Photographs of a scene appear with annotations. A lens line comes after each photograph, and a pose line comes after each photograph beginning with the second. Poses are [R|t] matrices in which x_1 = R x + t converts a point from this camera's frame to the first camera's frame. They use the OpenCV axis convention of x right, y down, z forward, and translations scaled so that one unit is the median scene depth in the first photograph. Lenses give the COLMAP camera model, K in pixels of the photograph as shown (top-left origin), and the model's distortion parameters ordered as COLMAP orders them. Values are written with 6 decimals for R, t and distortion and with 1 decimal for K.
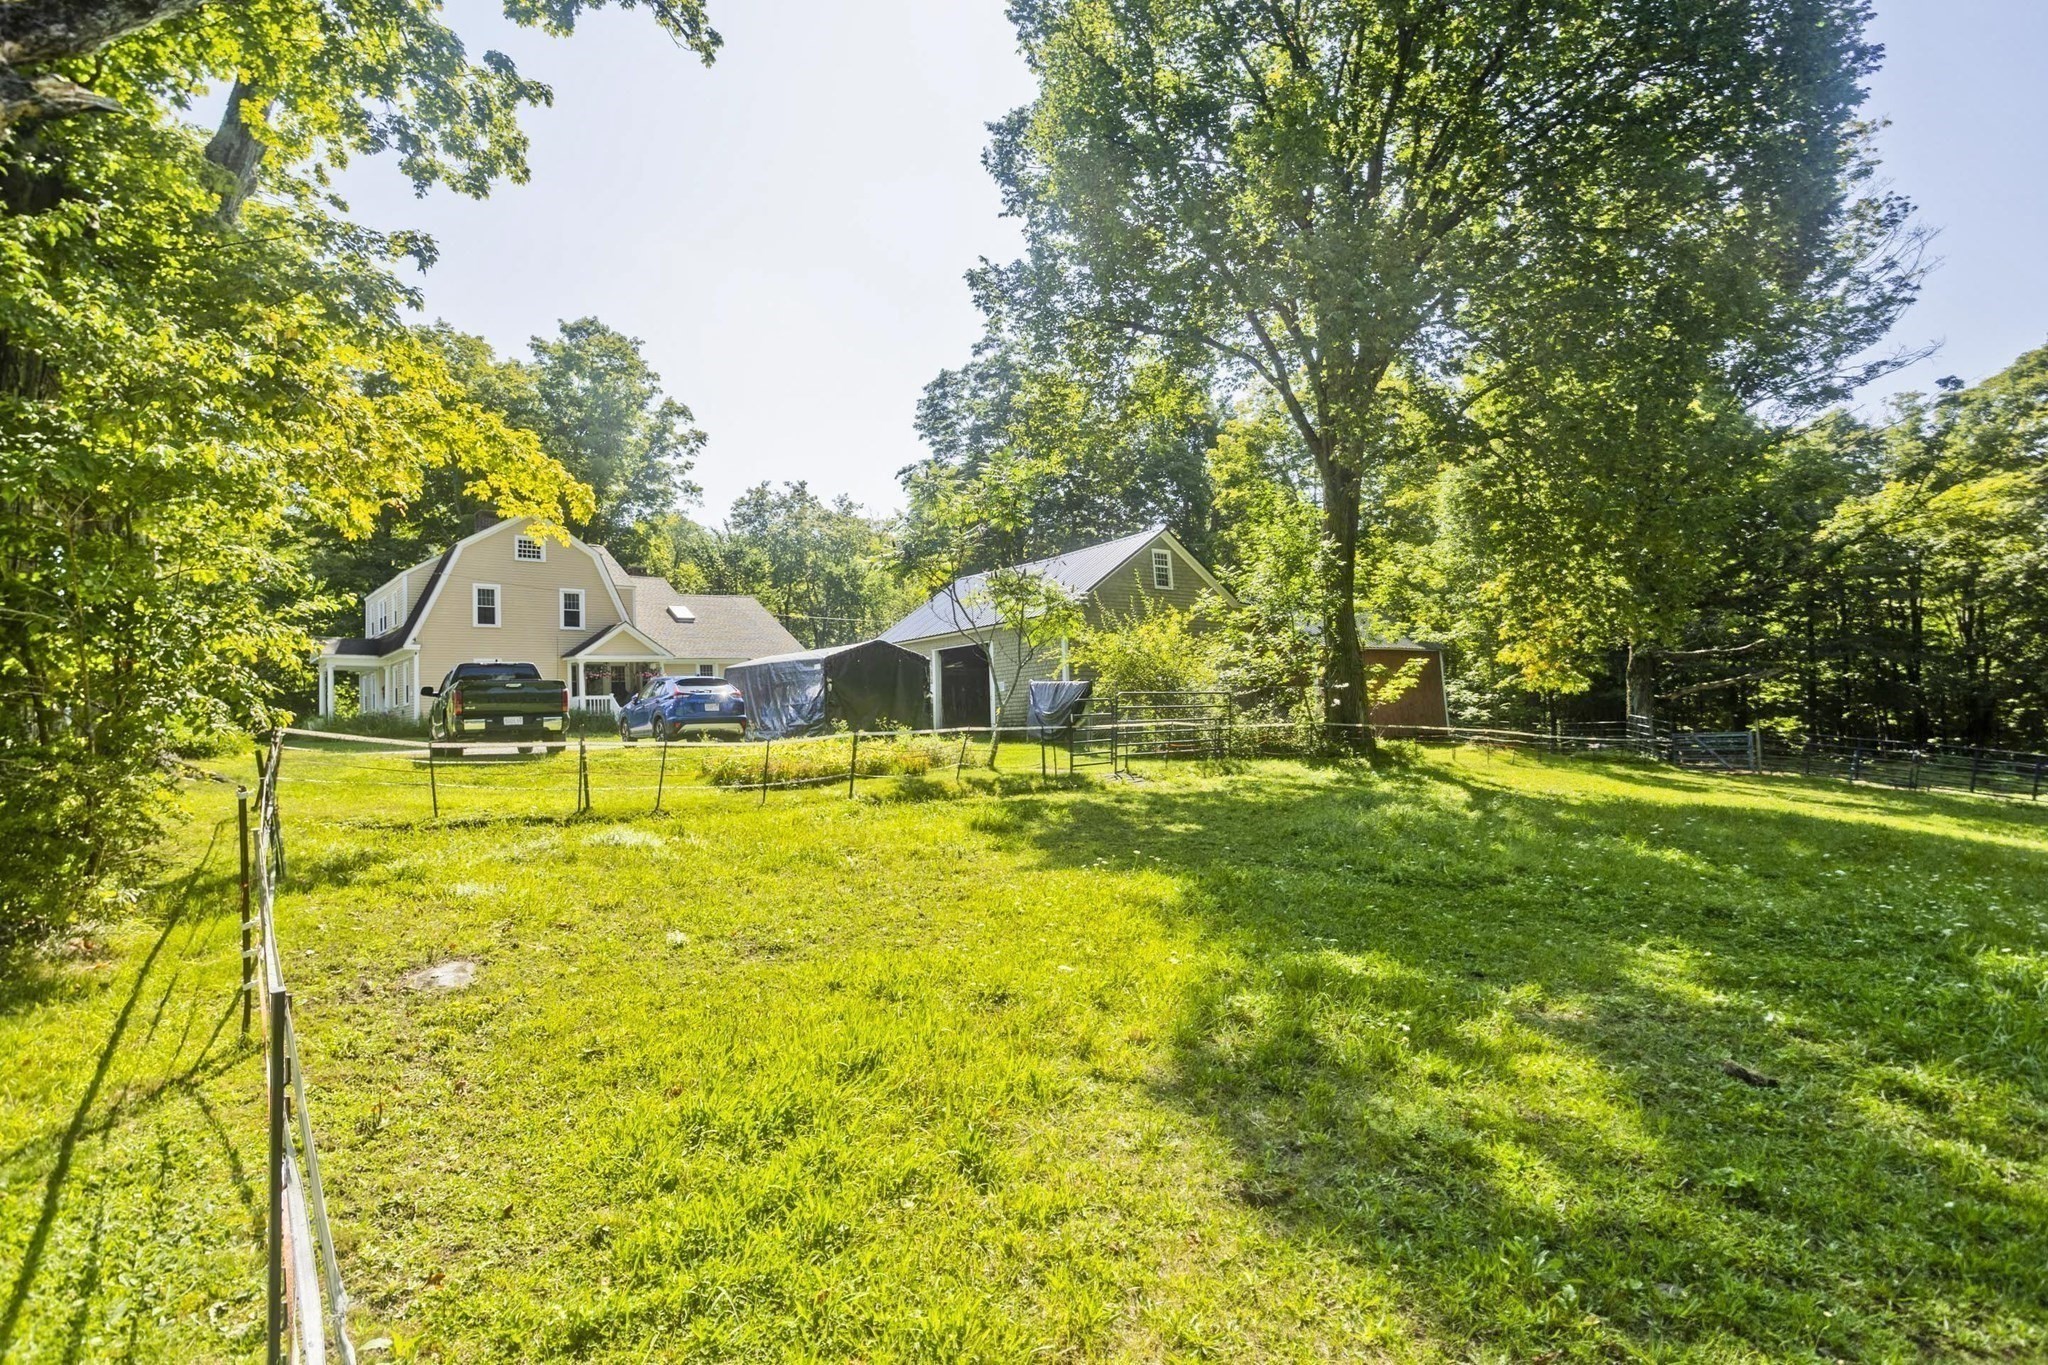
lens RADIAL K [[976.3, 0, 1025.5], [0, 976.3, 680.6], [0, 0, 1]] dist [-0.006235, 0.003454]
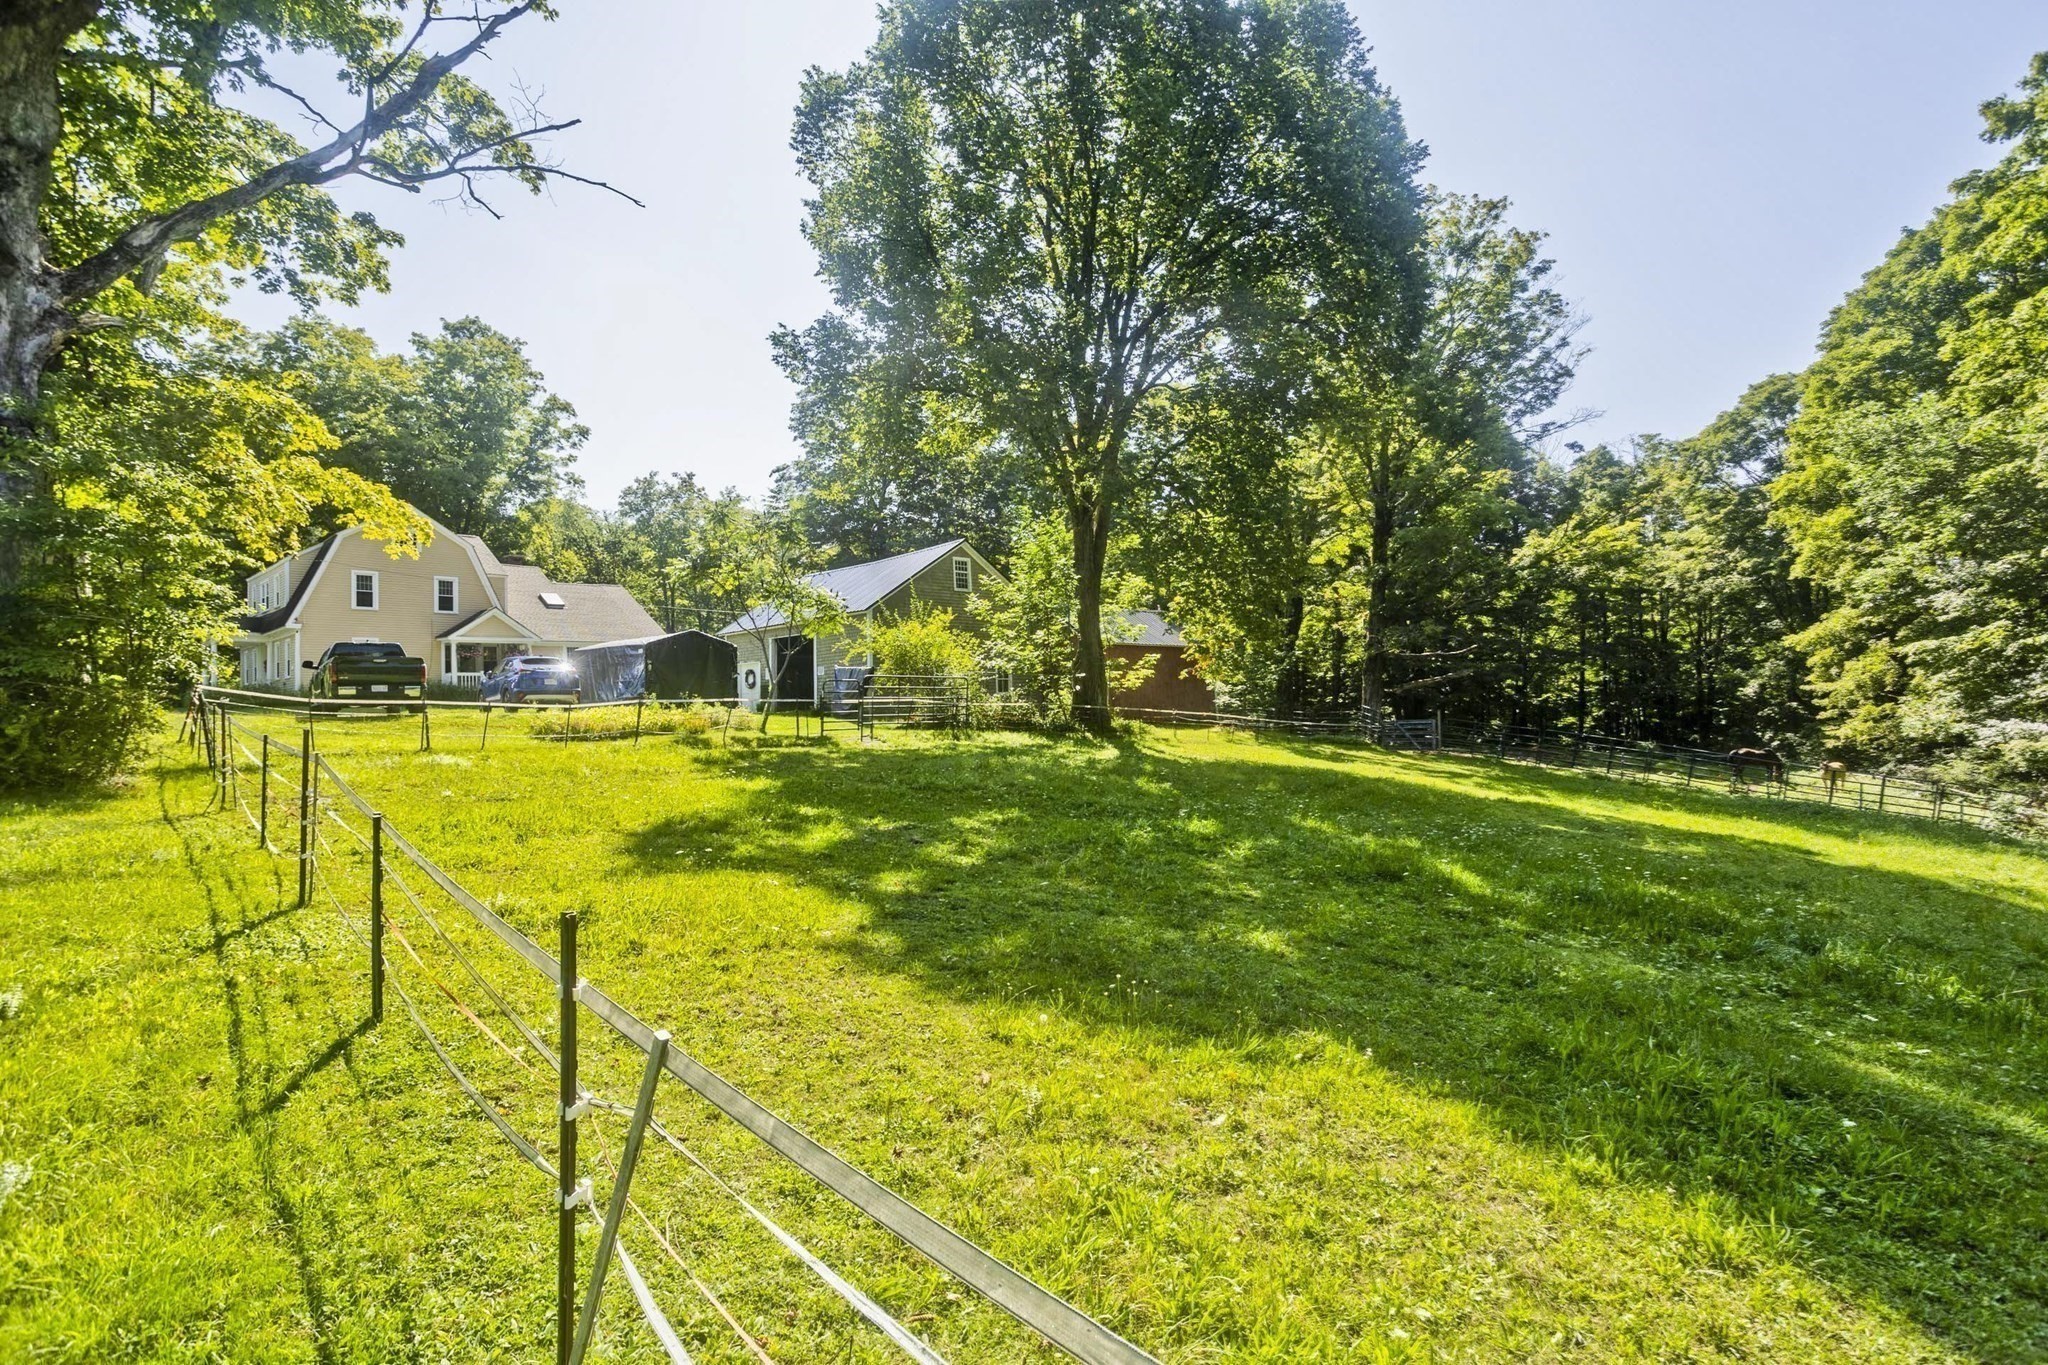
lens RADIAL K [[976.3, 0, 1022.2], [0, 976.3, 687.3], [0, 0, 1]] dist [-0.006235, 0.003454]
pose [[0.996512, 0.017750, 0.081535, 0.110118], [-0.019154, 0.999681, 0.016471, 0.001553], [-0.081217, -0.017975, 0.996534, -0.178247]]
